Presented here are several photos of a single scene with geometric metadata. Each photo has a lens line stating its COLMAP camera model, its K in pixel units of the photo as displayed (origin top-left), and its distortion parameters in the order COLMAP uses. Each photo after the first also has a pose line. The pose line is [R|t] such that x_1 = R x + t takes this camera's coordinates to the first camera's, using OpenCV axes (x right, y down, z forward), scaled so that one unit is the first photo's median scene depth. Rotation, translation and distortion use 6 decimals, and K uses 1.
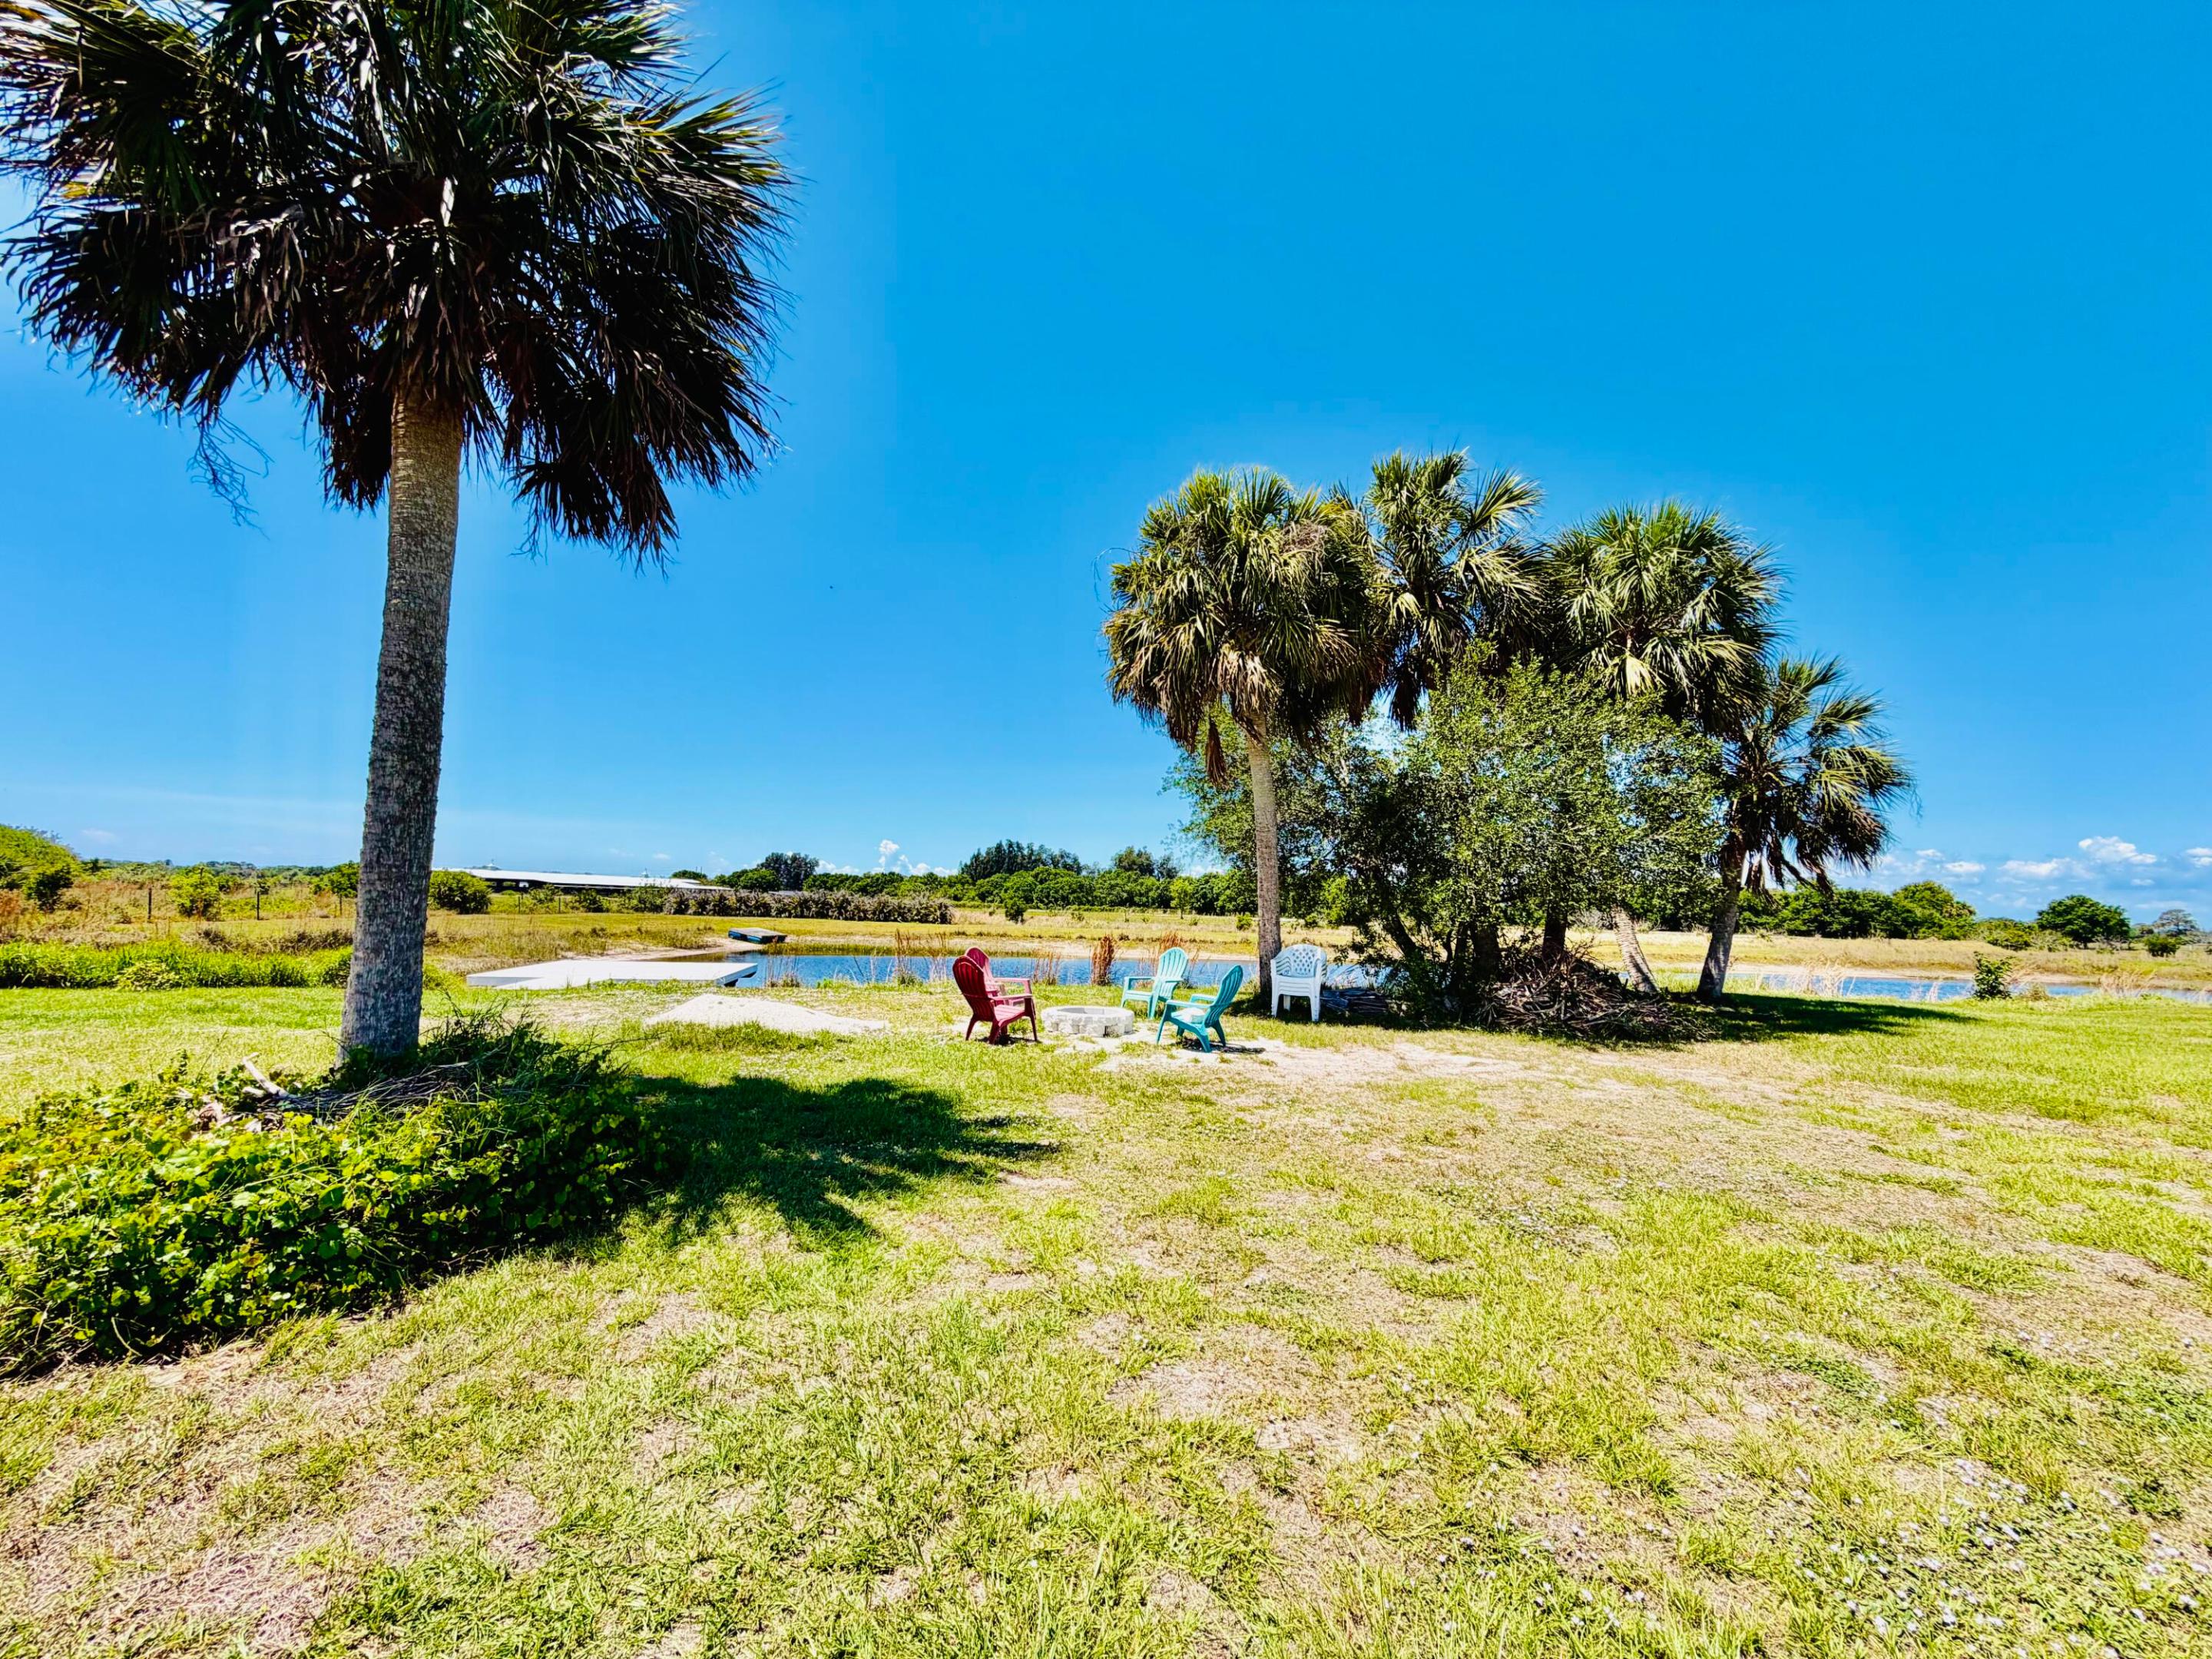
lens RADIAL K [[880.7, 0, 1106.0], [0, 880.7, 829.5], [0, 0, 1]] dist [-0.011065, 0.000003]
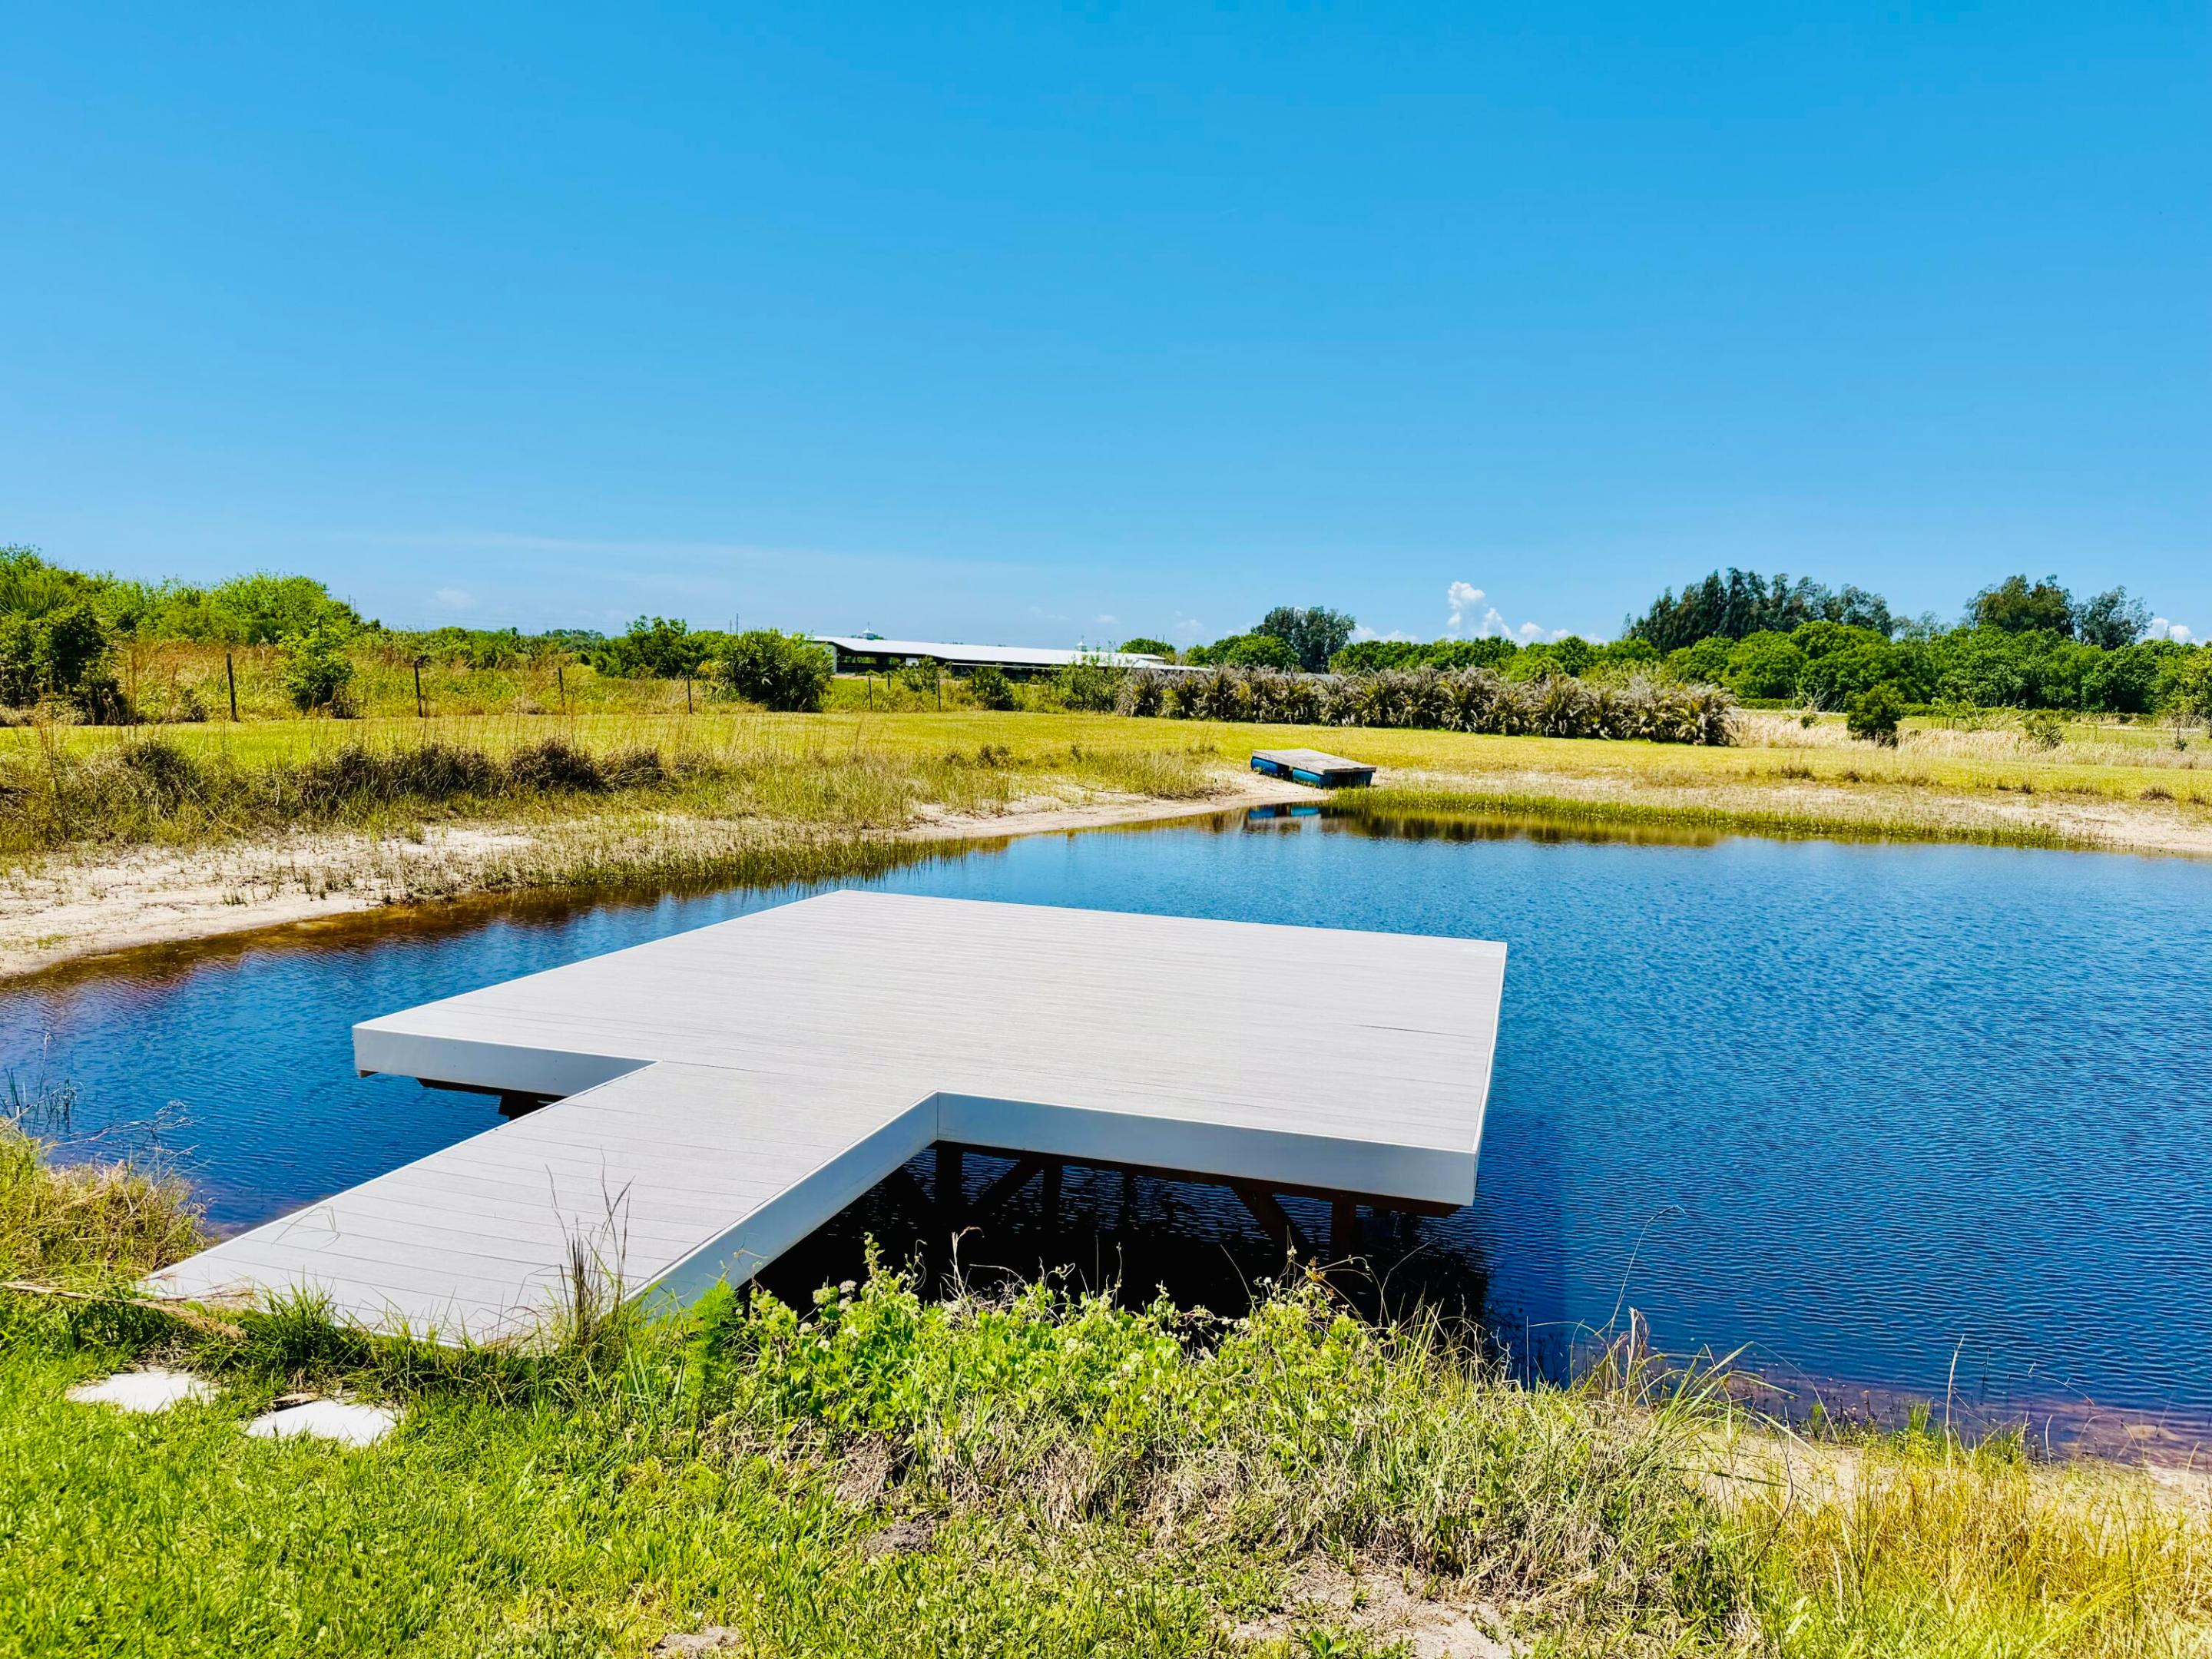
lens RADIAL K [[1542.7, 0, 1106.0], [0, 1542.7, 829.5], [0, 0, 1]] dist [0.125401, -0.214196]
pose [[0.893033, 0.046893, -0.447541, -0.084406], [0.029074, 0.986465, 0.161375, 0.013607], [0.449051, -0.157125, 0.879582, 0.159895]]
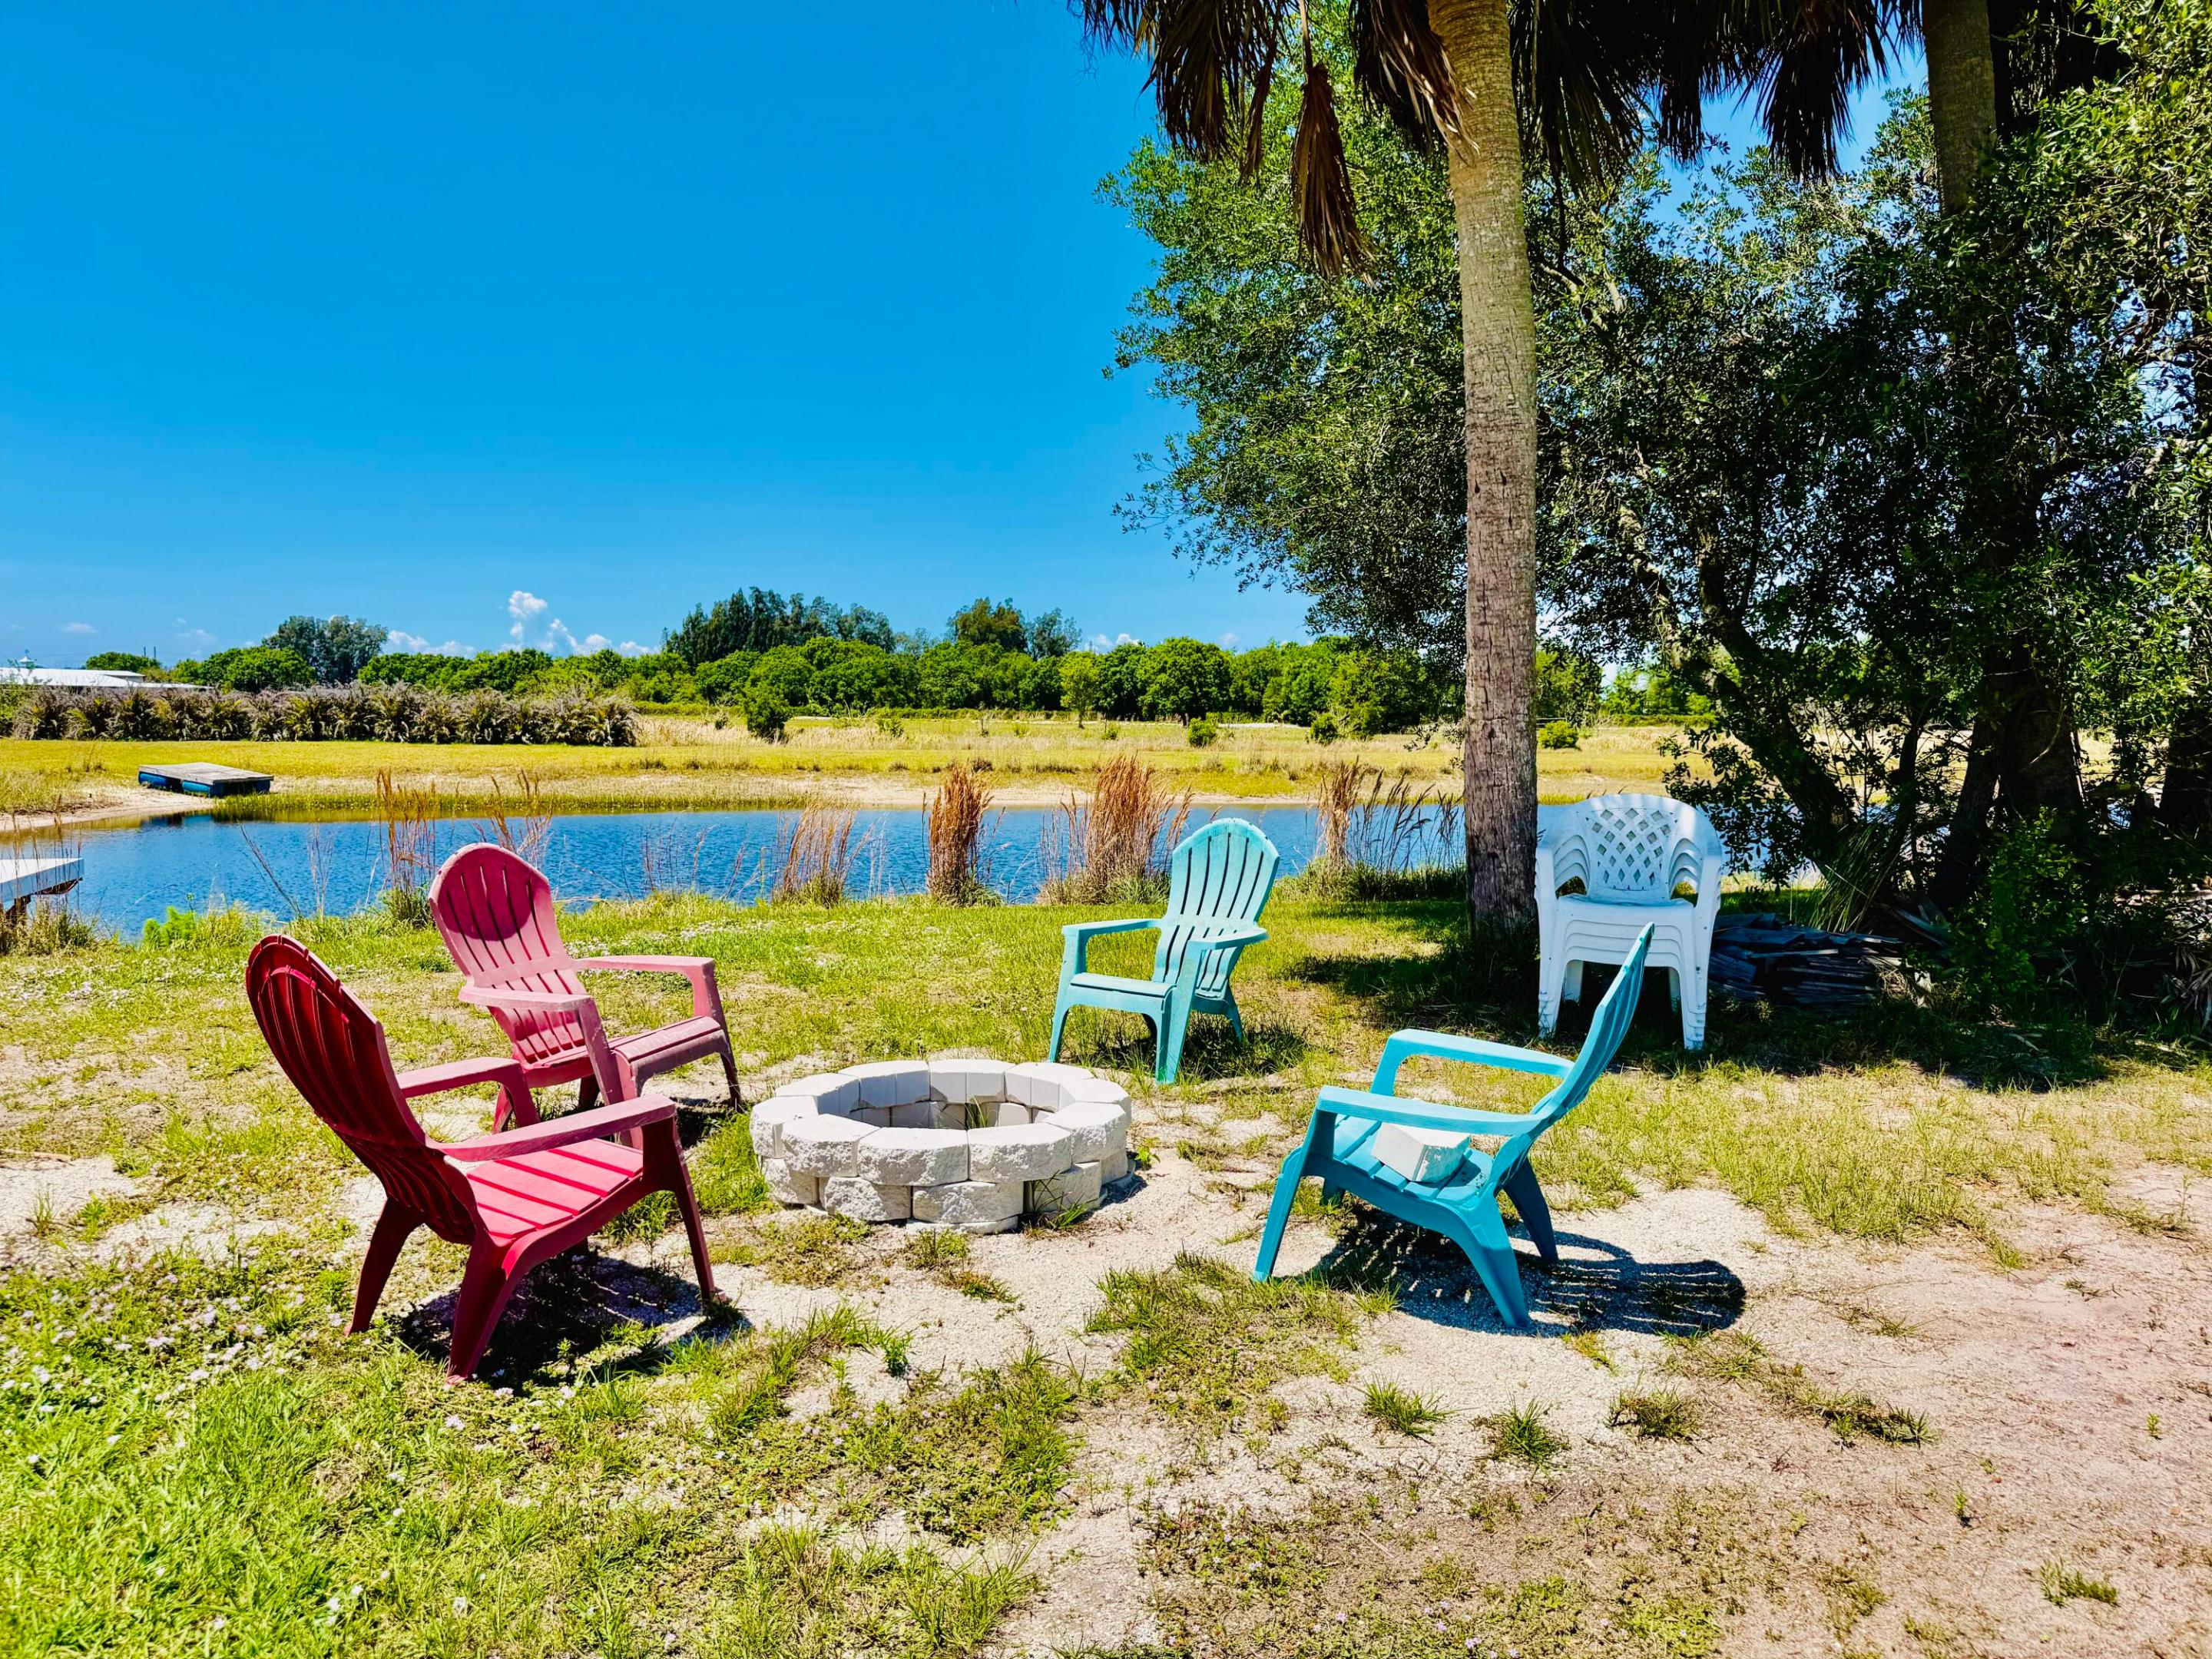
lens RADIAL K [[1542.7, 0, 1106.0], [0, 1542.7, 829.5], [0, 0, 1]] dist [0.125401, -0.214196]
pose [[0.994132, -0.027811, 0.104539, -0.002429], [0.010176, 0.986145, 0.165573, 0.007459], [-0.107695, -0.163538, 0.980641, 0.070740]]
